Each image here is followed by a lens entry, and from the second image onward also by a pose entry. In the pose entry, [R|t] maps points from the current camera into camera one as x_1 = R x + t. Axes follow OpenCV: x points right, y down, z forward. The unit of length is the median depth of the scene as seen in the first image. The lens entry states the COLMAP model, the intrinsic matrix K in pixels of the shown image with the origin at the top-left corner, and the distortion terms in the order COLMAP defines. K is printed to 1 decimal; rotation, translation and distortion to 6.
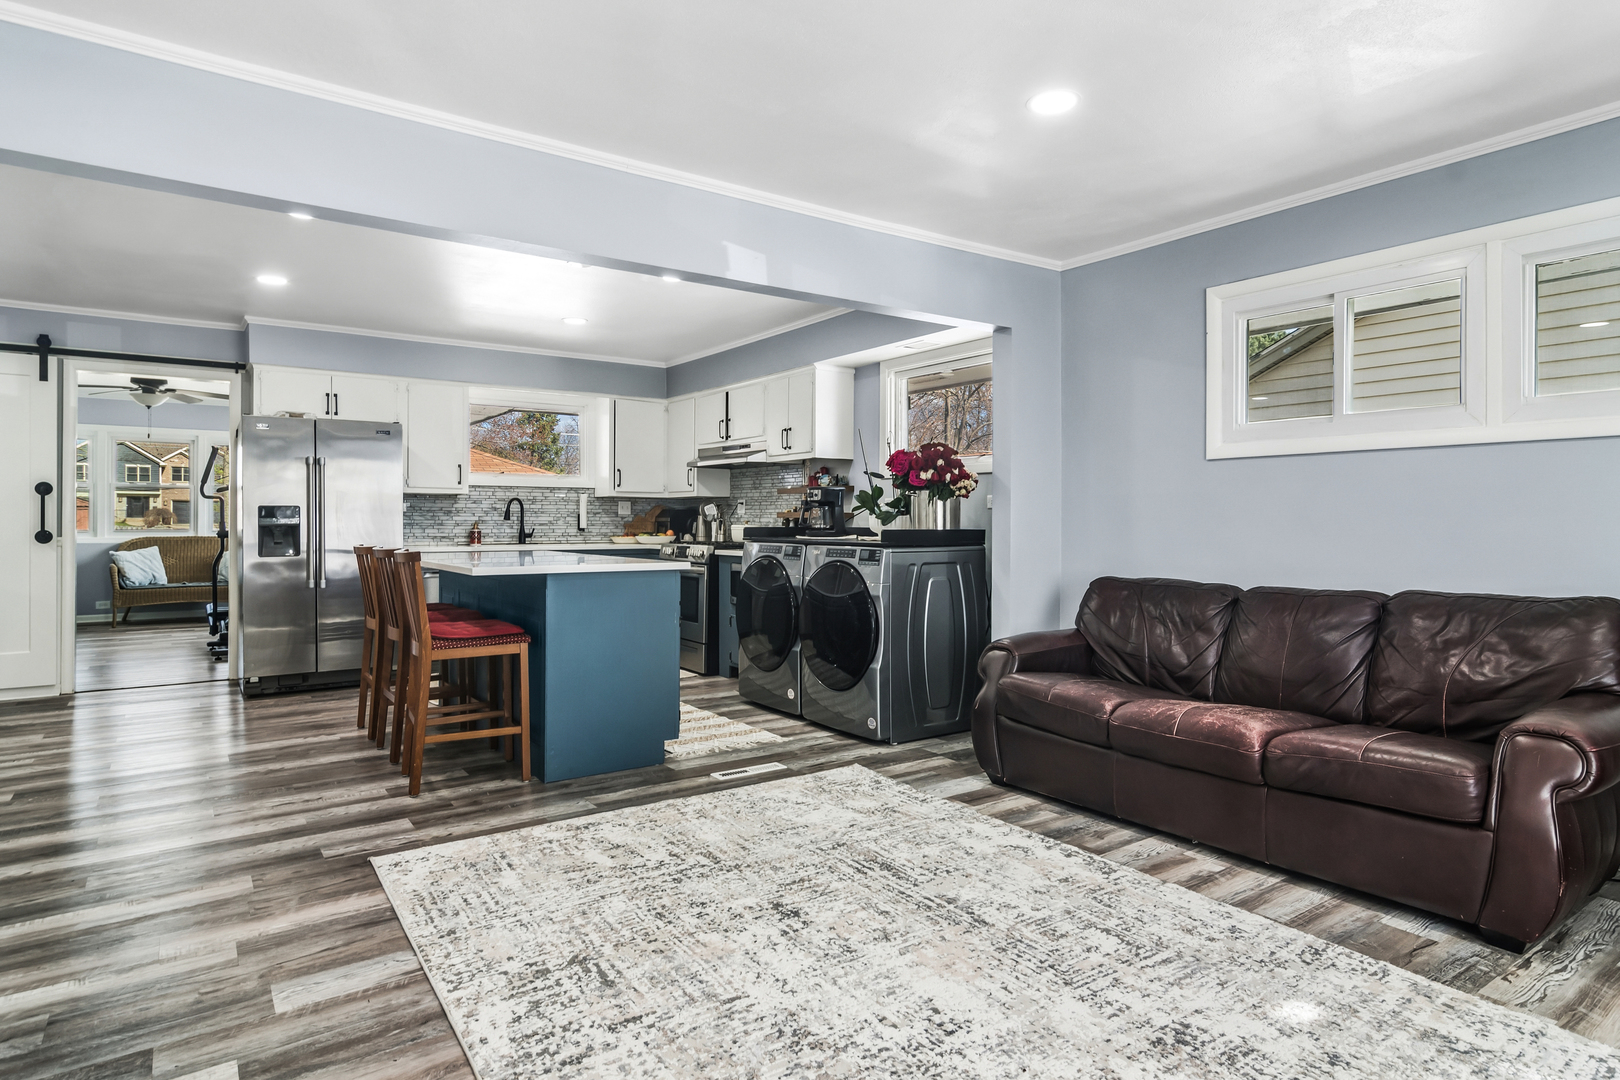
lens RADIAL K [[905.8, 0, 821.1], [0, 905.8, 514.6], [0, 0, 1]] dist [-0.000315, 0.002184]
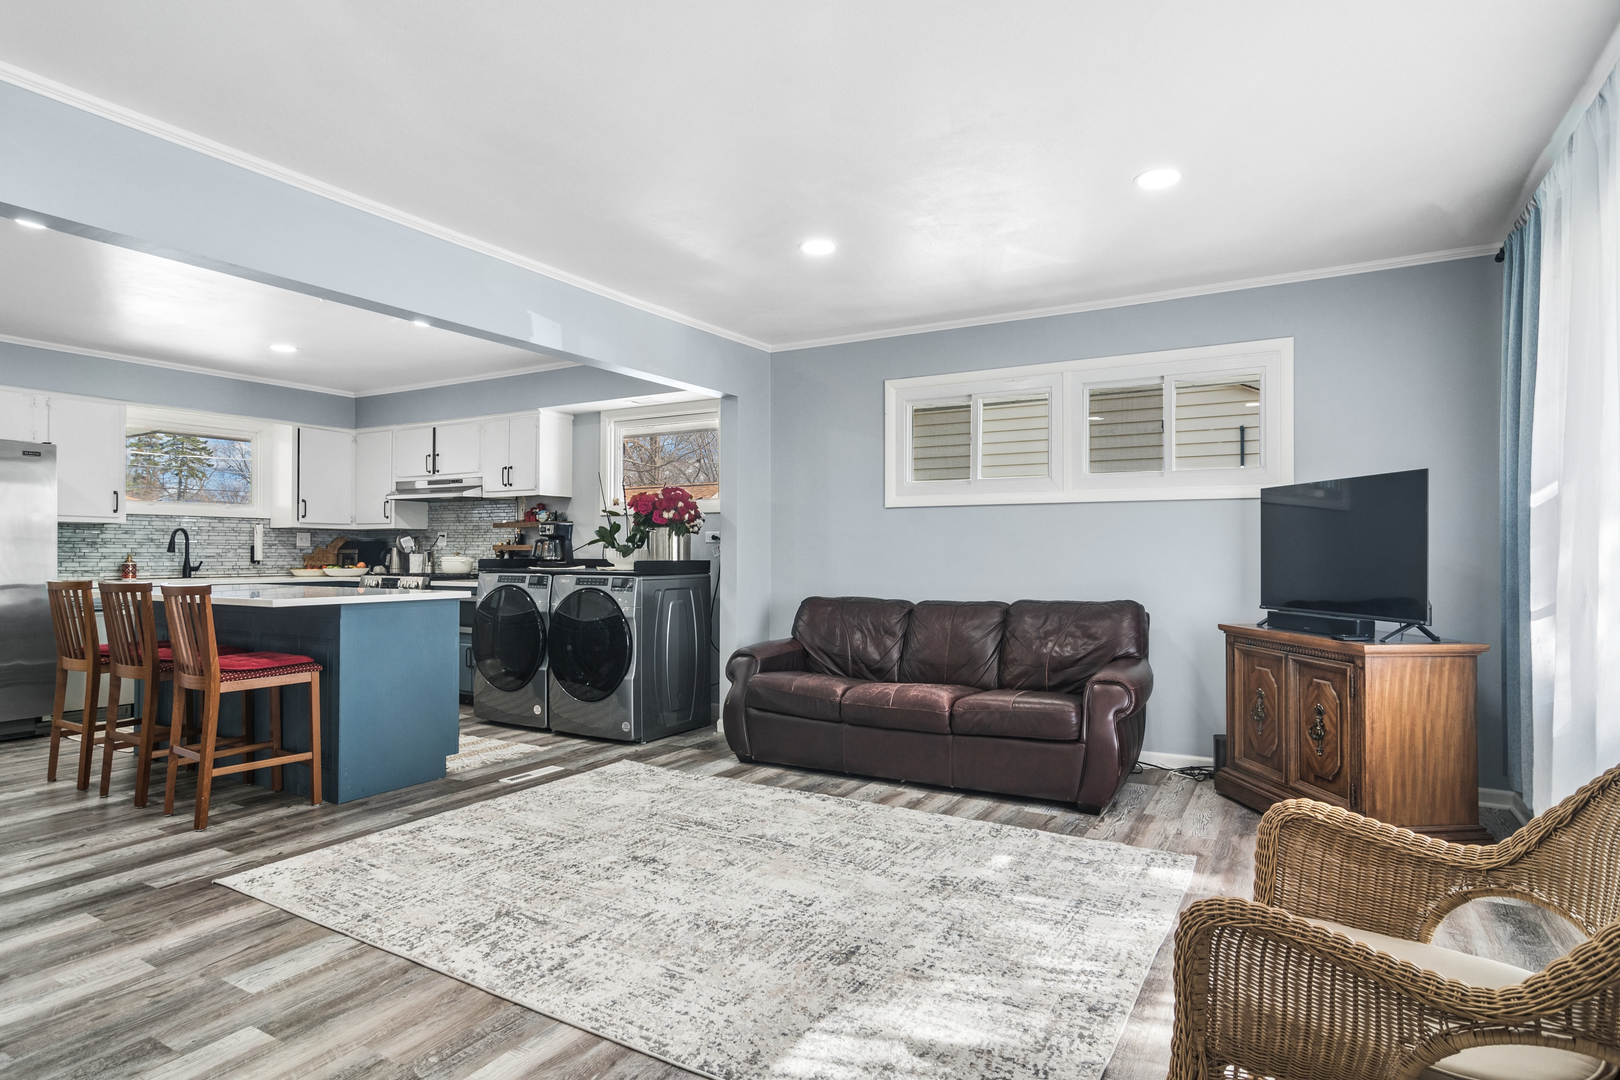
lens RADIAL K [[875.6, 0, 810.0], [0, 875.6, 540.0], [0, 0, 1]] dist [0.000923, 0.002256]
pose [[0.911764, 0.005545, 0.410677, -0.271247], [-0.002855, 0.999970, -0.007163, -0.003993], [-0.410705, 0.005359, 0.911753, -0.180048]]
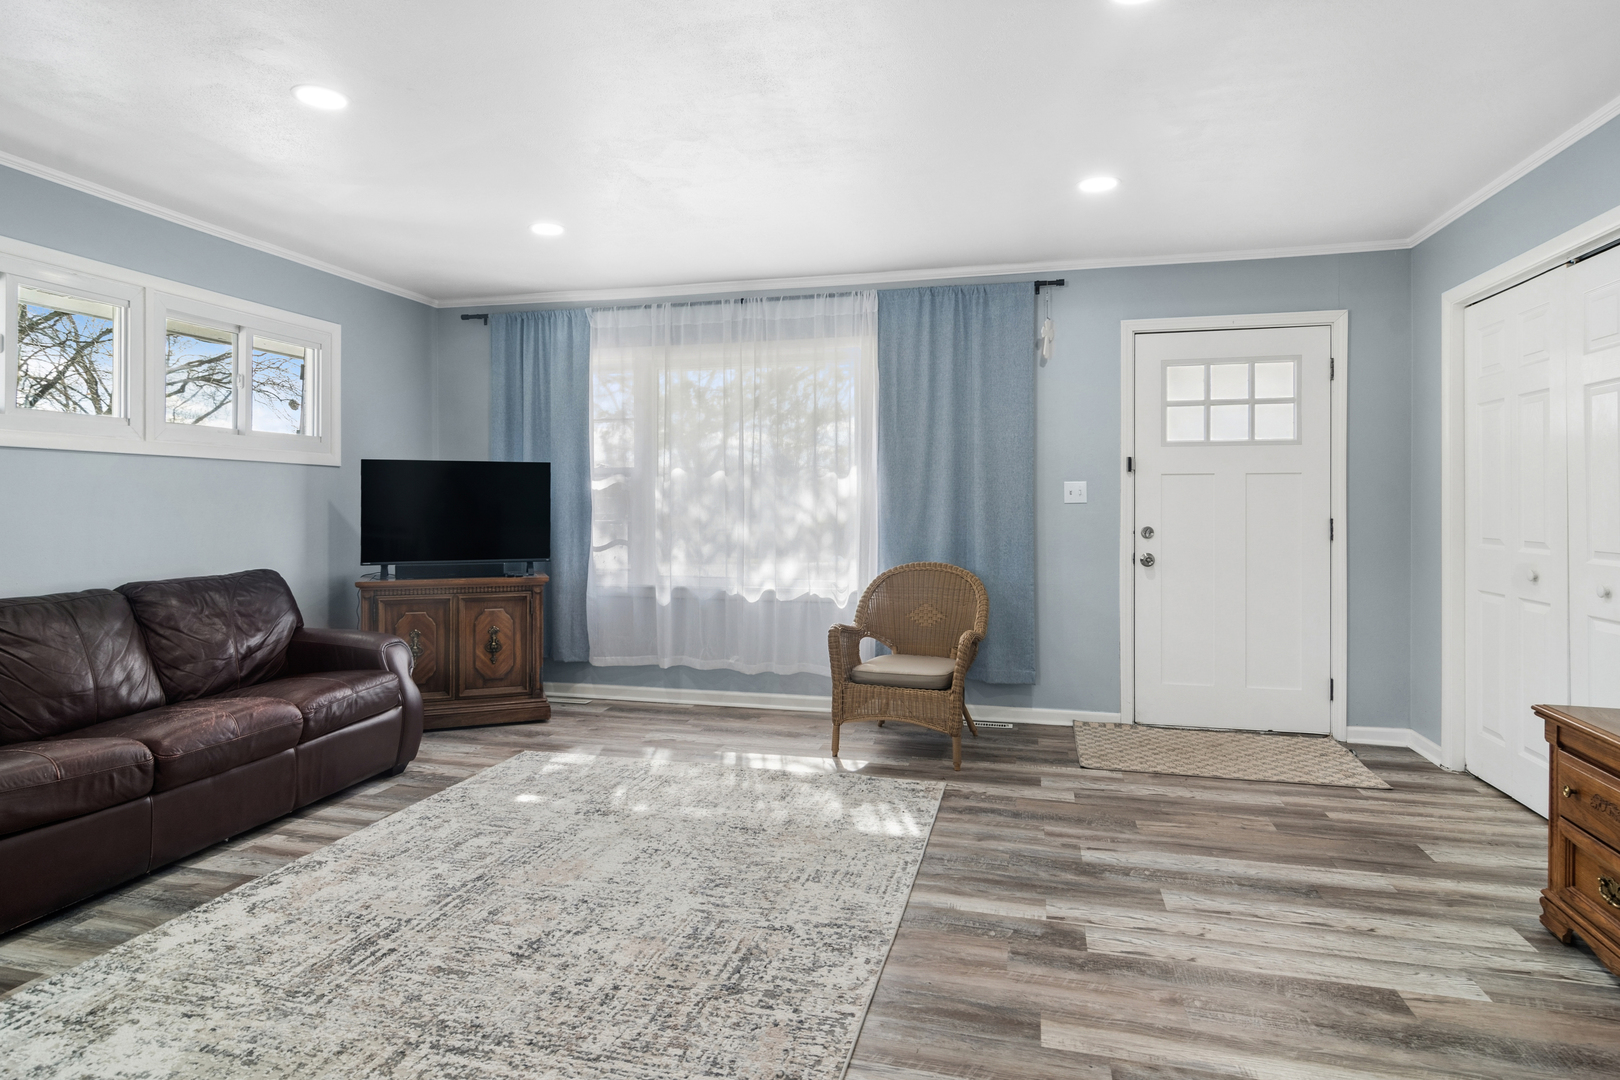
lens RADIAL K [[891.4, 0, 804.0], [0, 891.4, 510.1], [0, 0, 1]] dist [-0.000172, 0.000583]
pose [[-0.647233, -0.006625, 0.762264, -0.742503], [-0.007956, 0.999966, 0.001936, -0.015836], [-0.762251, -0.004811, -0.647264, 1.117089]]
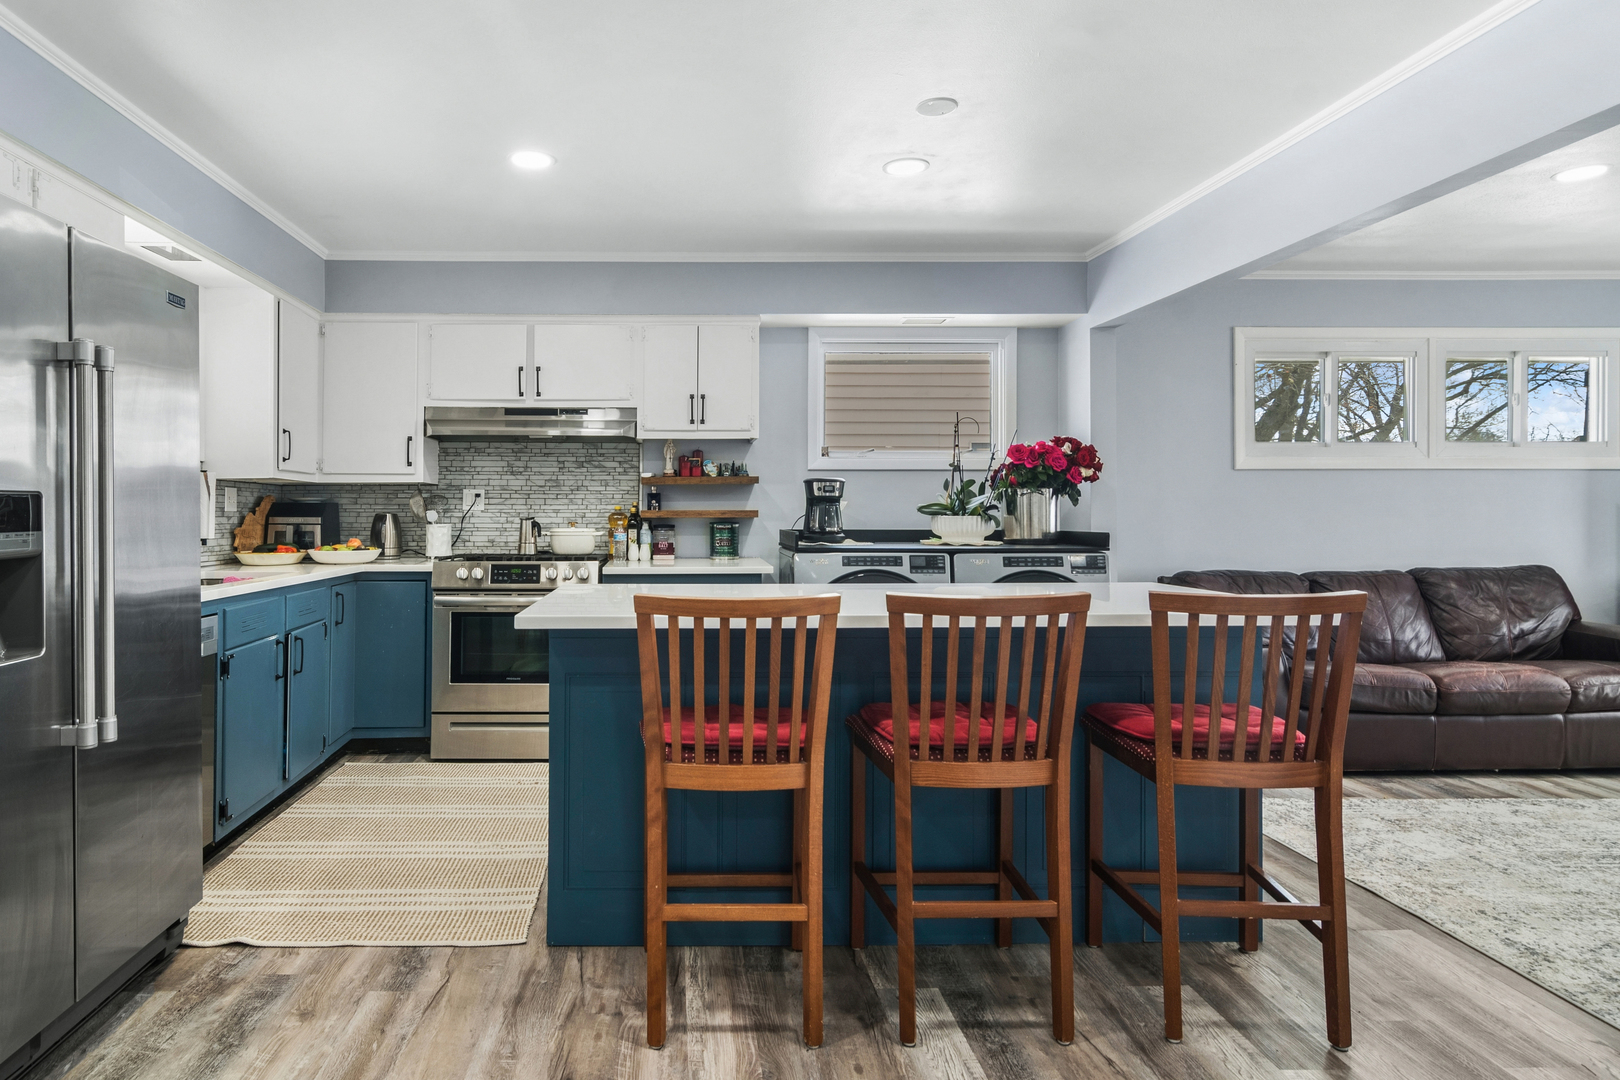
lens RADIAL K [[927.4, 0, 682.4], [0, 927.4, 509.8], [0, 0, 1]] dist [0.001390, 0.002247]
pose [[0.569744, -0.000222, 0.821822, -1.298832], [-0.004139, 0.999987, 0.003140, -0.010449], [-0.821812, -0.005191, 0.569735, 1.161335]]
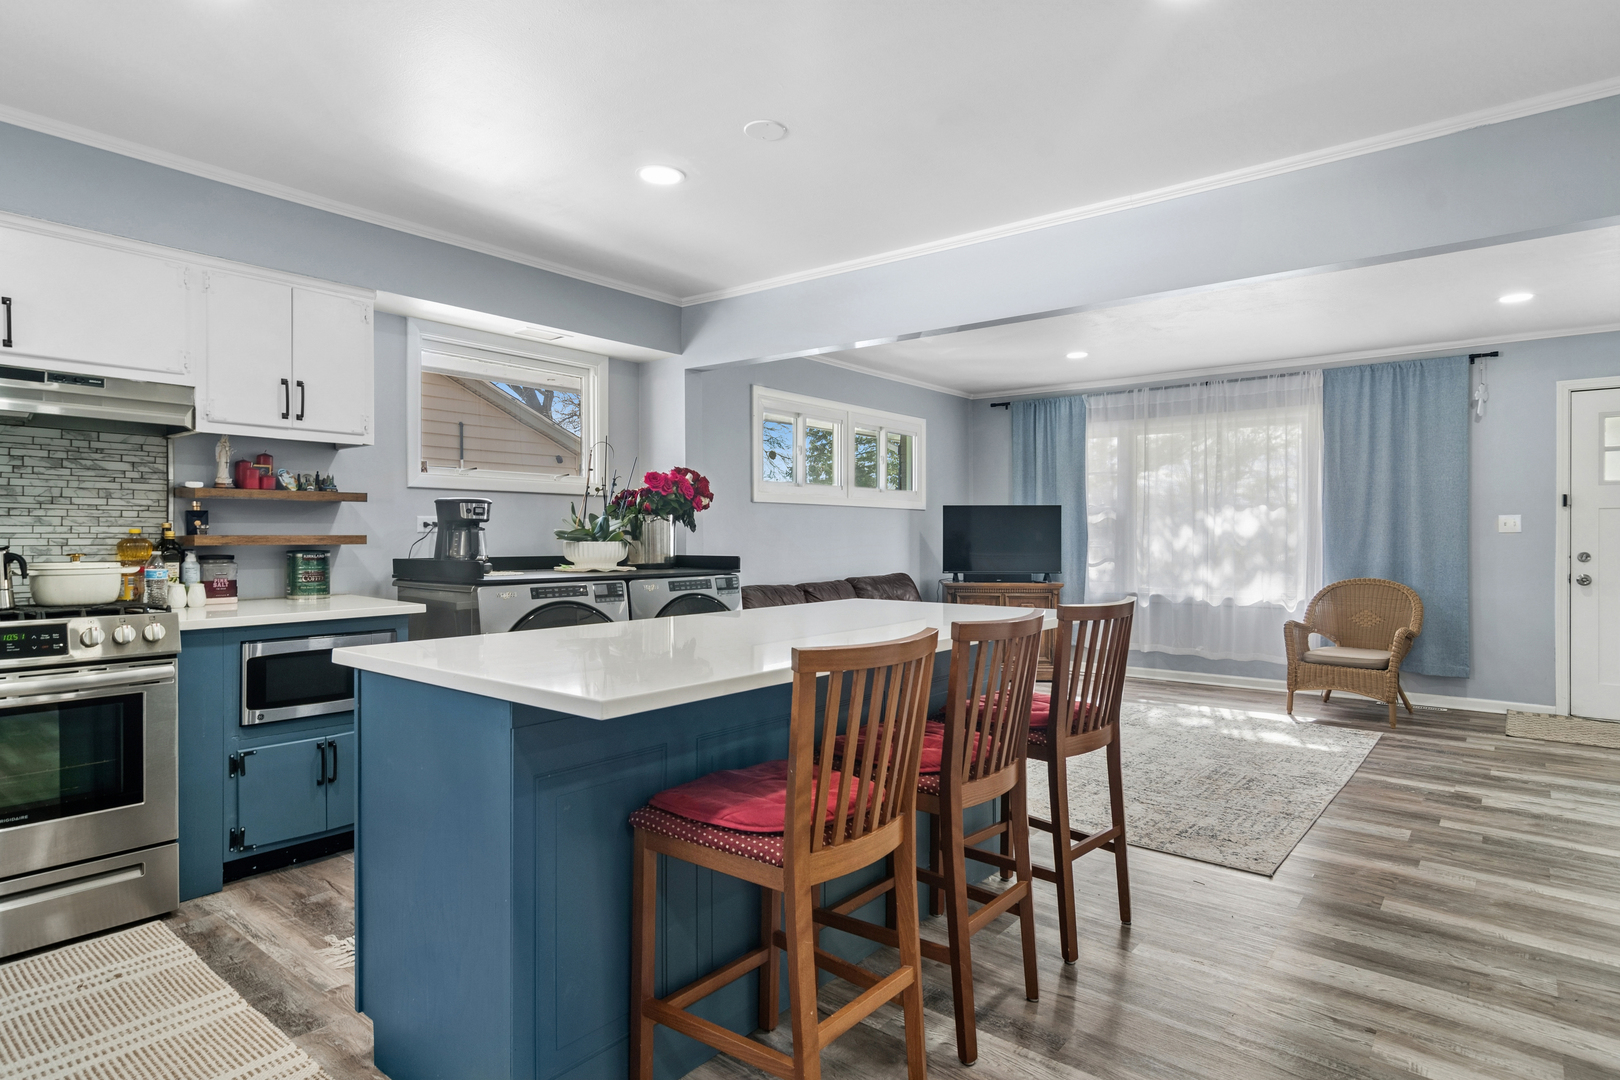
lens RADIAL K [[875.6, 0, 810.0], [0, 875.6, 540.0], [0, 0, 1]] dist [0.000923, 0.002256]
pose [[-0.271137, -0.006863, 0.962516, -1.241895], [-0.008466, 0.999953, 0.004745, -0.009547], [-0.962504, -0.006862, -0.271182, 1.674759]]
